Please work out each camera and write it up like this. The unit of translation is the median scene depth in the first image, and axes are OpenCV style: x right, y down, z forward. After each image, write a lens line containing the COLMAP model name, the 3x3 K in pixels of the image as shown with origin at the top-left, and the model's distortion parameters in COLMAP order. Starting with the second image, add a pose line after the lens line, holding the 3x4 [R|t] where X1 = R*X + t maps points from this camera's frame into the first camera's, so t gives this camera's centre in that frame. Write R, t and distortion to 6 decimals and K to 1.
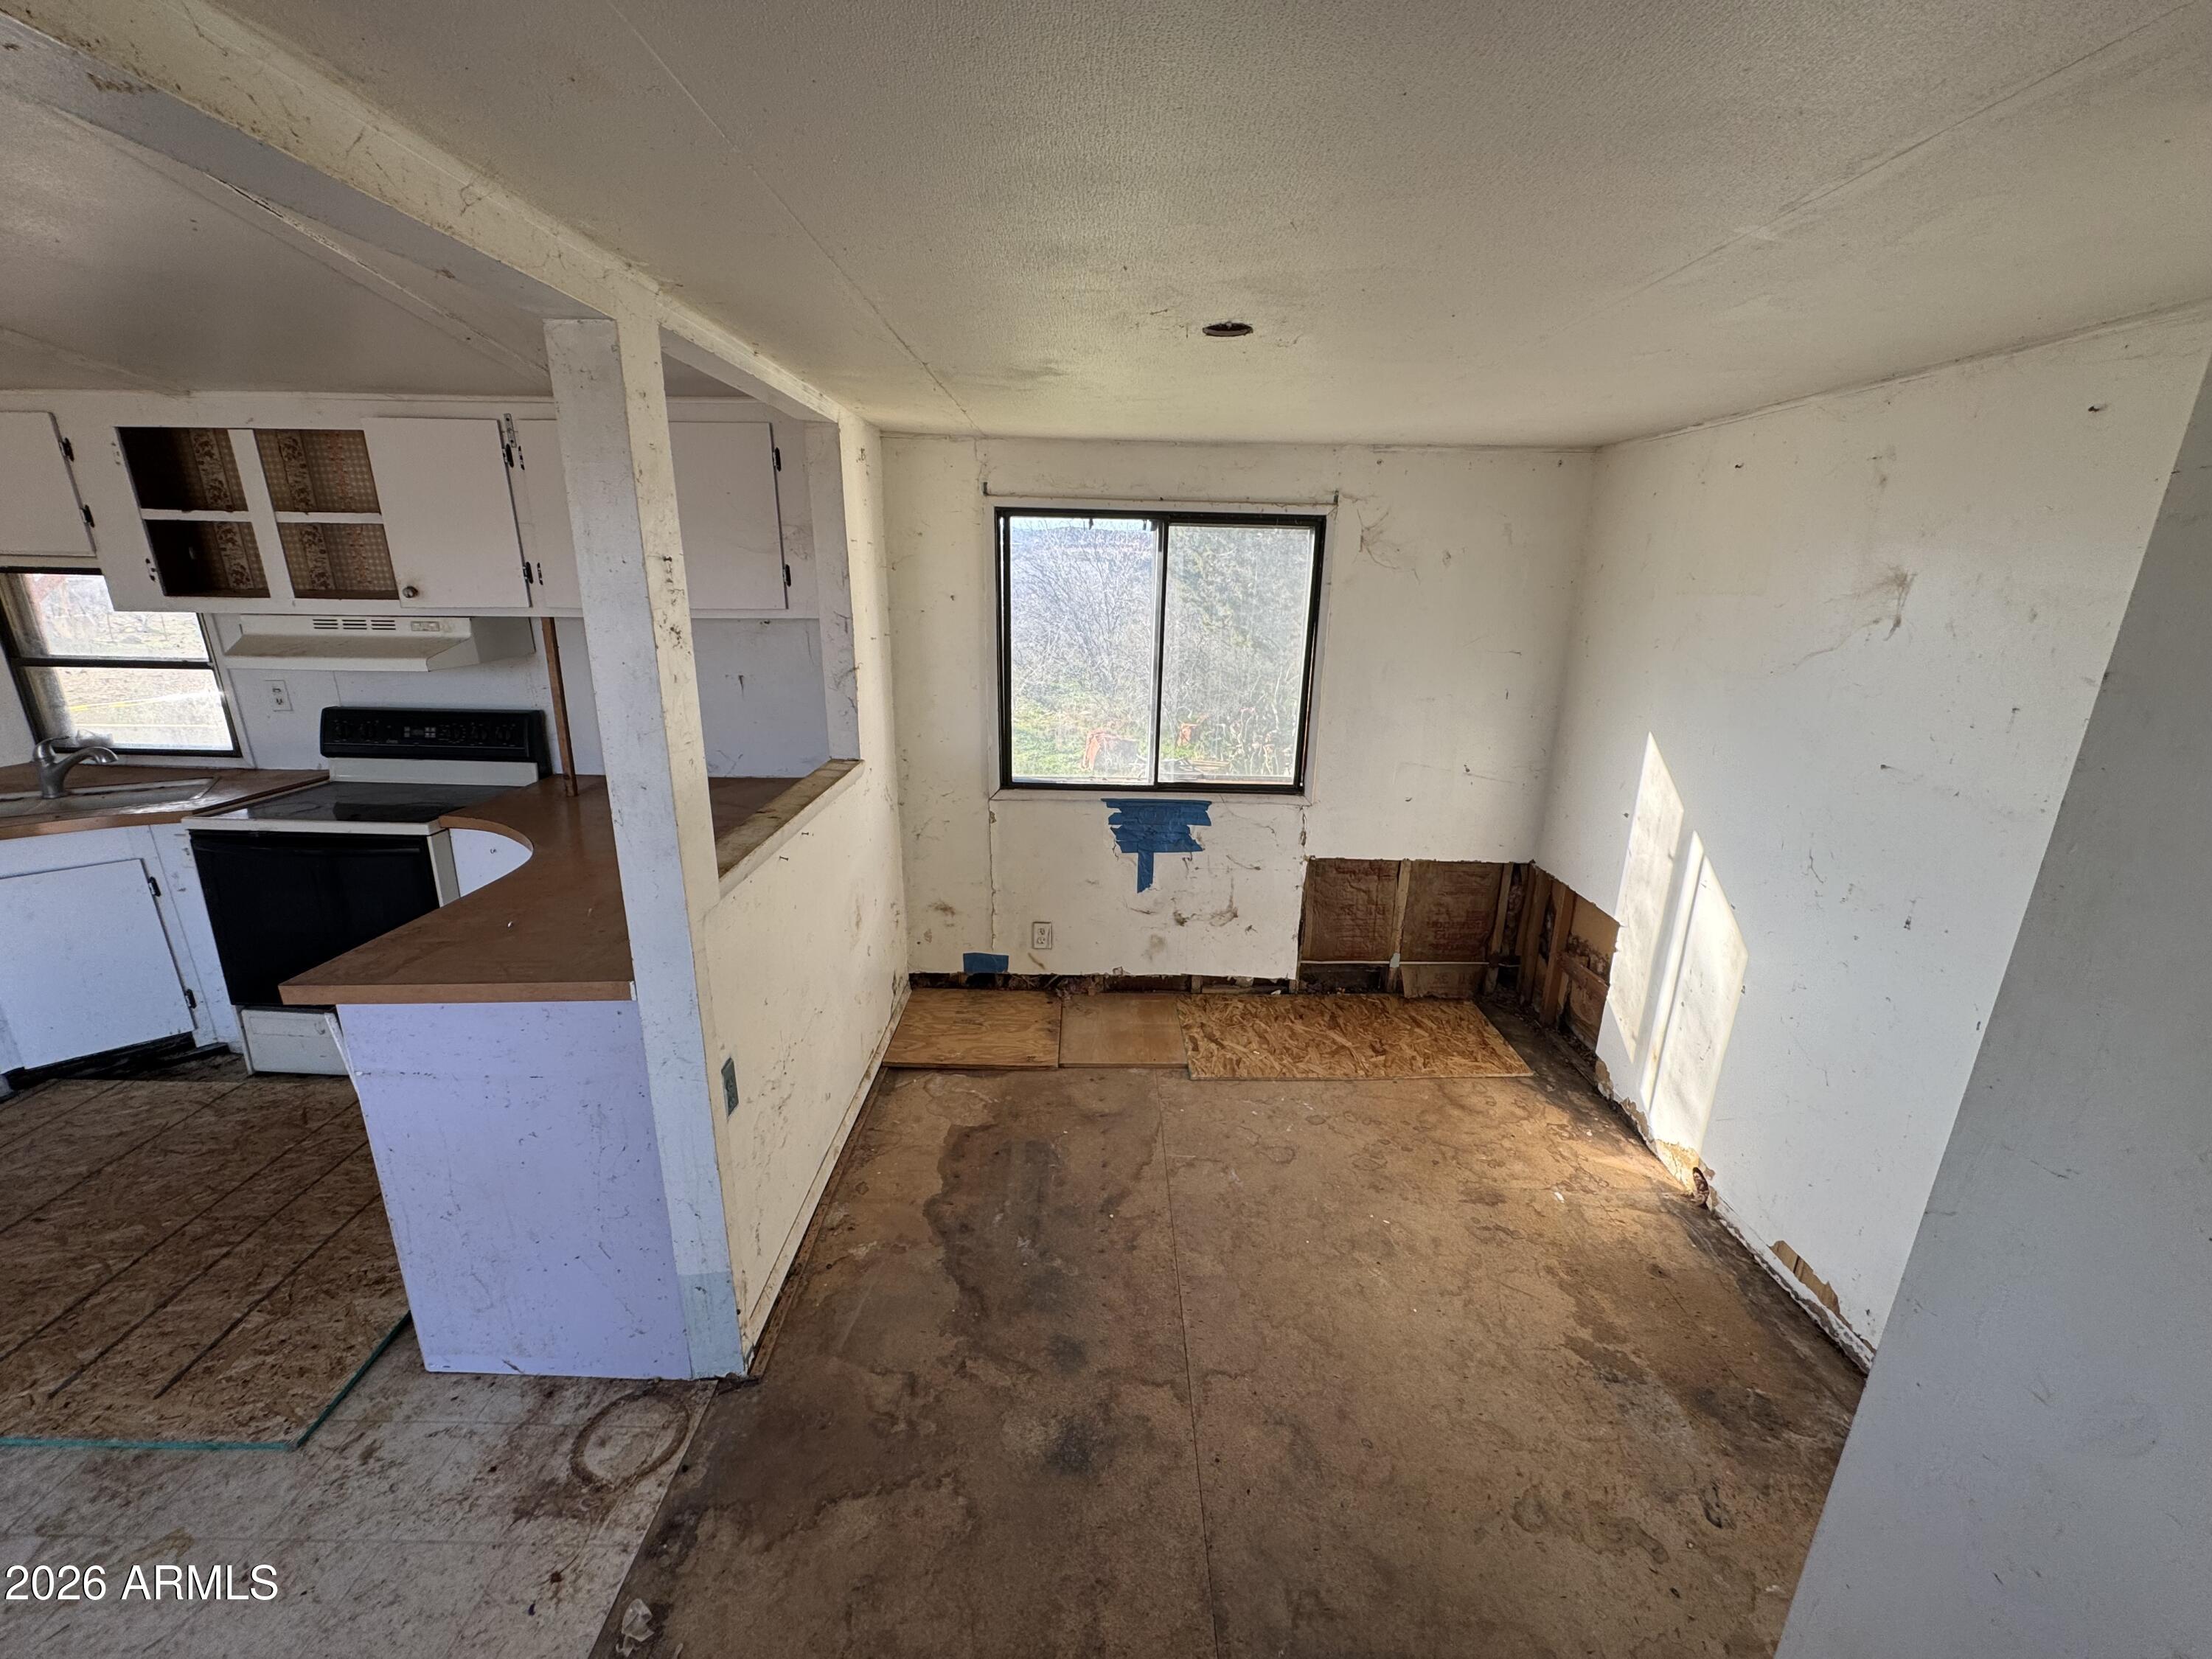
lens RADIAL K [[881.8, 0, 1106.2], [0, 881.8, 827.8], [0, 0, 1]] dist [-0.003107, 0.000378]
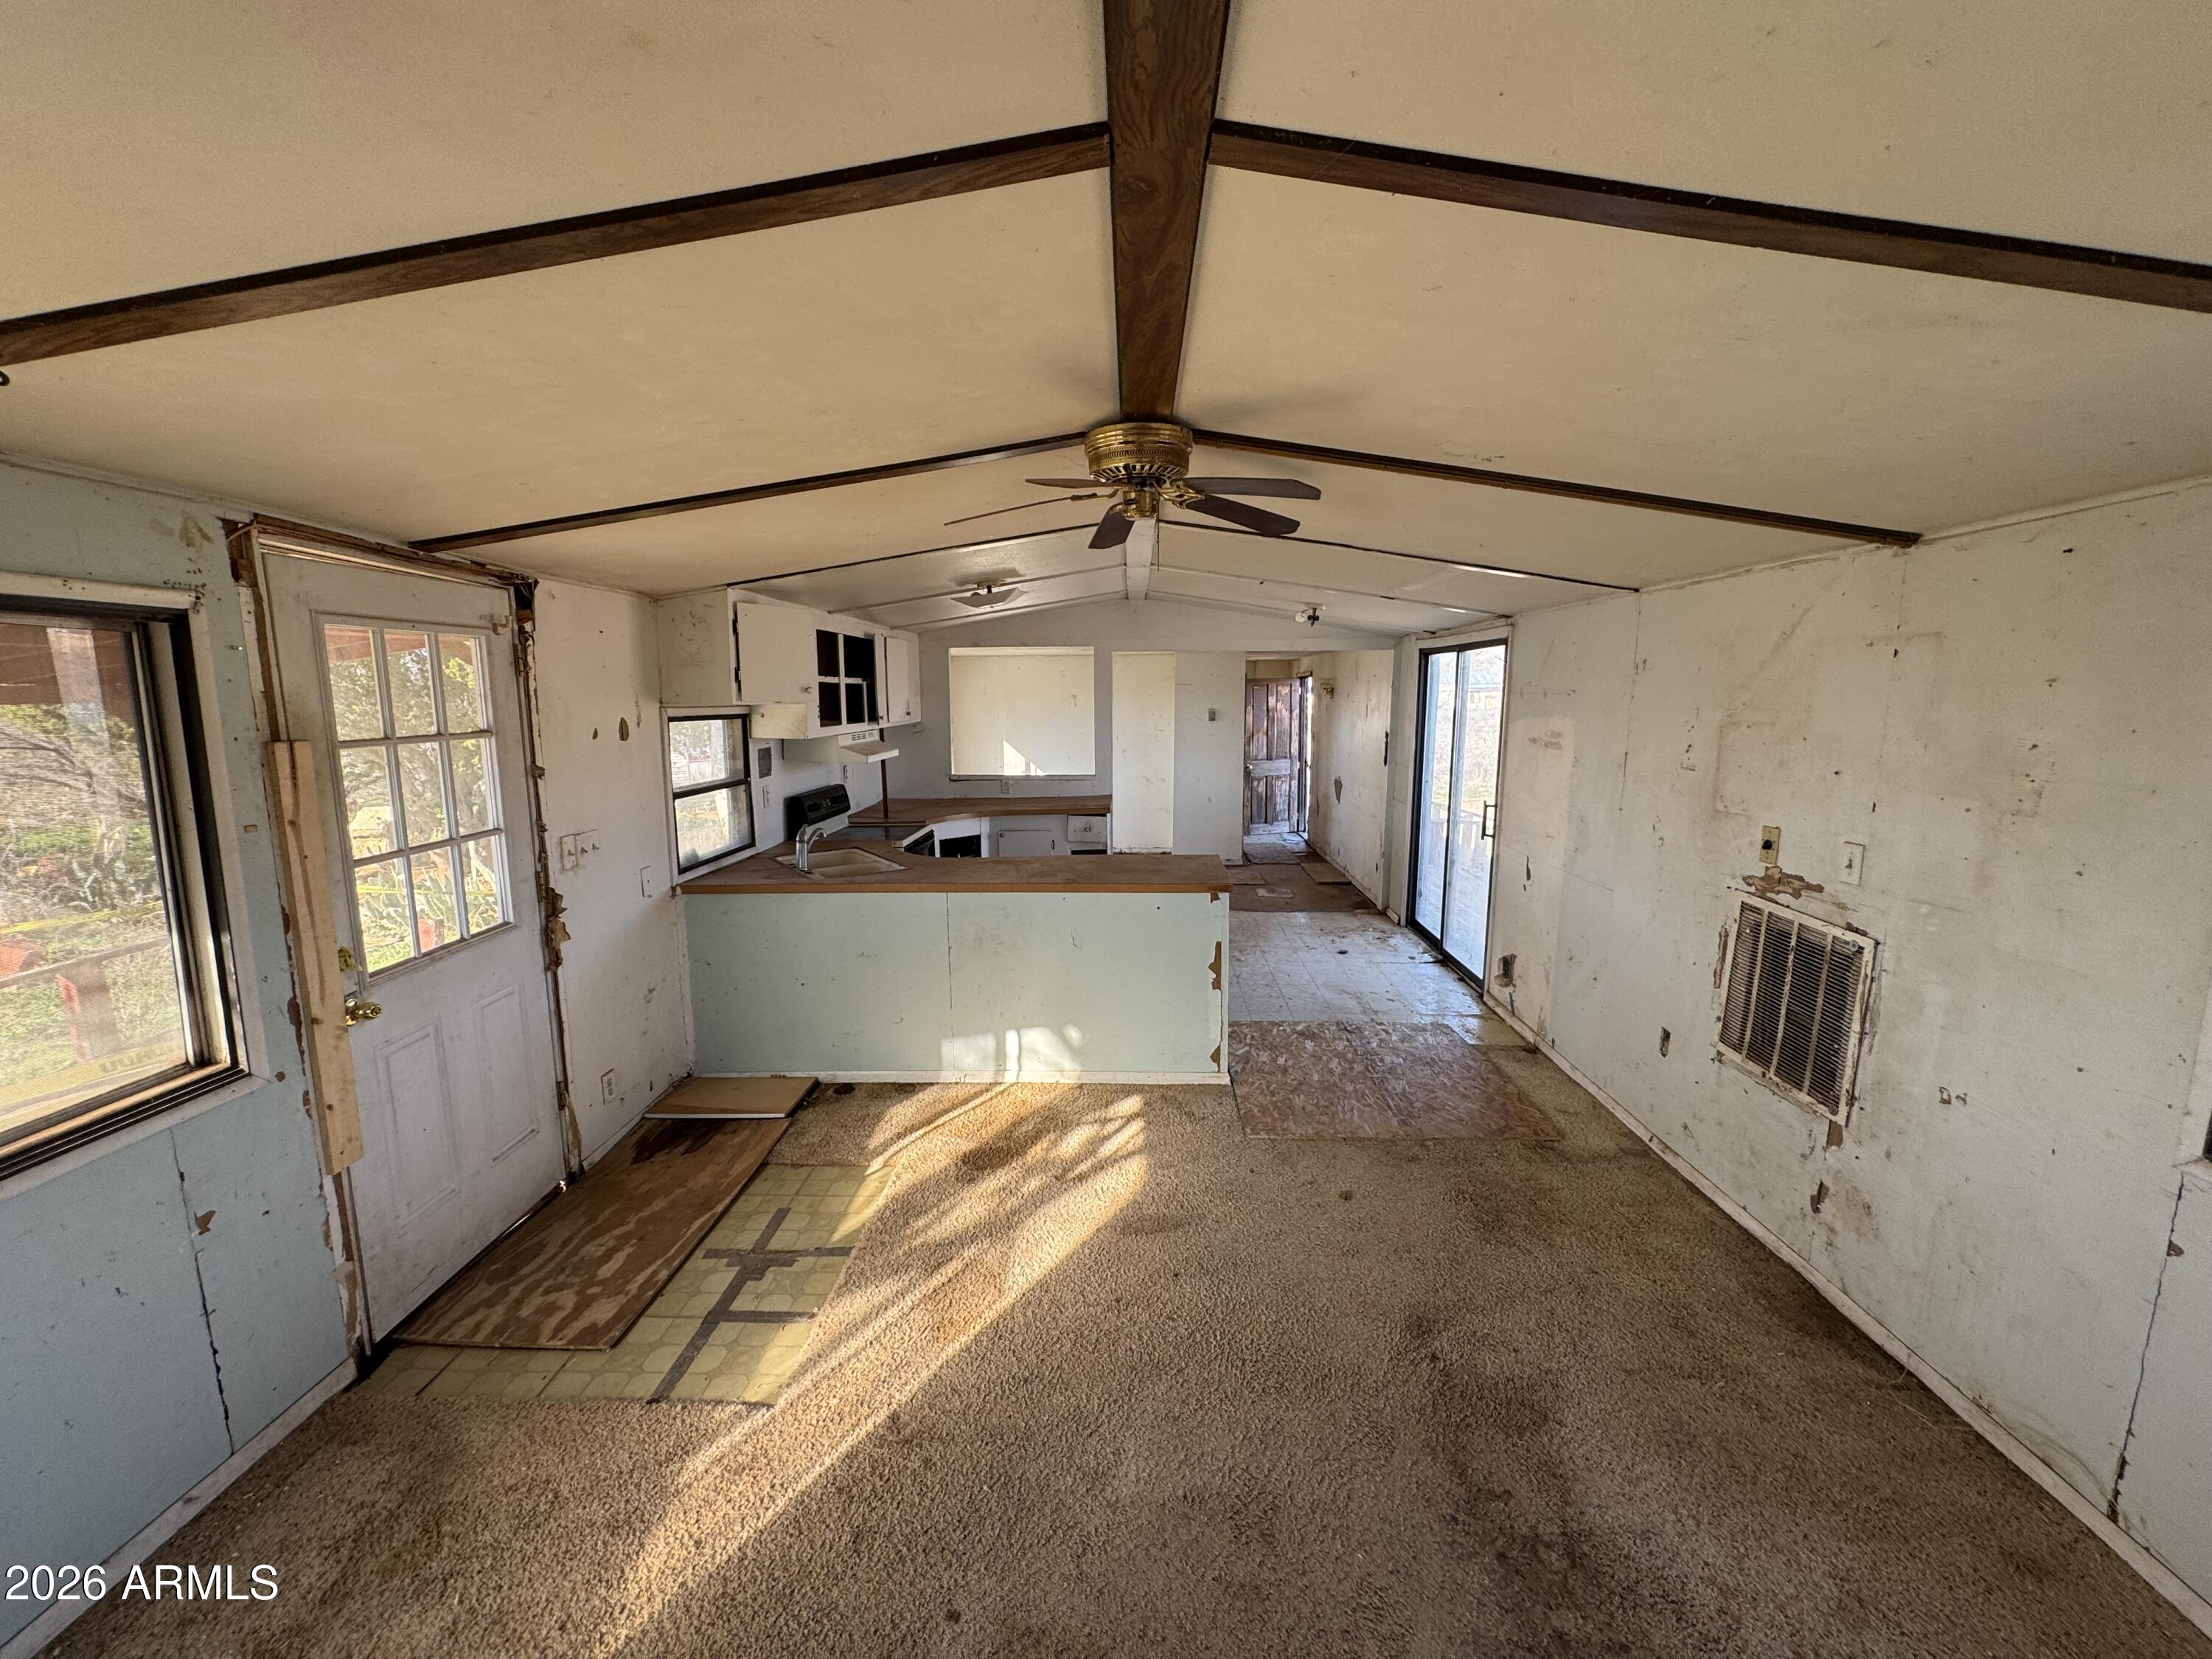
lens RADIAL K [[881.8, 0, 1106.2], [0, 881.8, 827.8], [0, 0, 1]] dist [-0.003107, 0.000378]
pose [[0.036125, -0.166100, 0.985447, -2.707268], [0.288314, 0.945893, 0.148864, -0.179698], [-0.956854, 0.278740, 0.082060, 0.417880]]
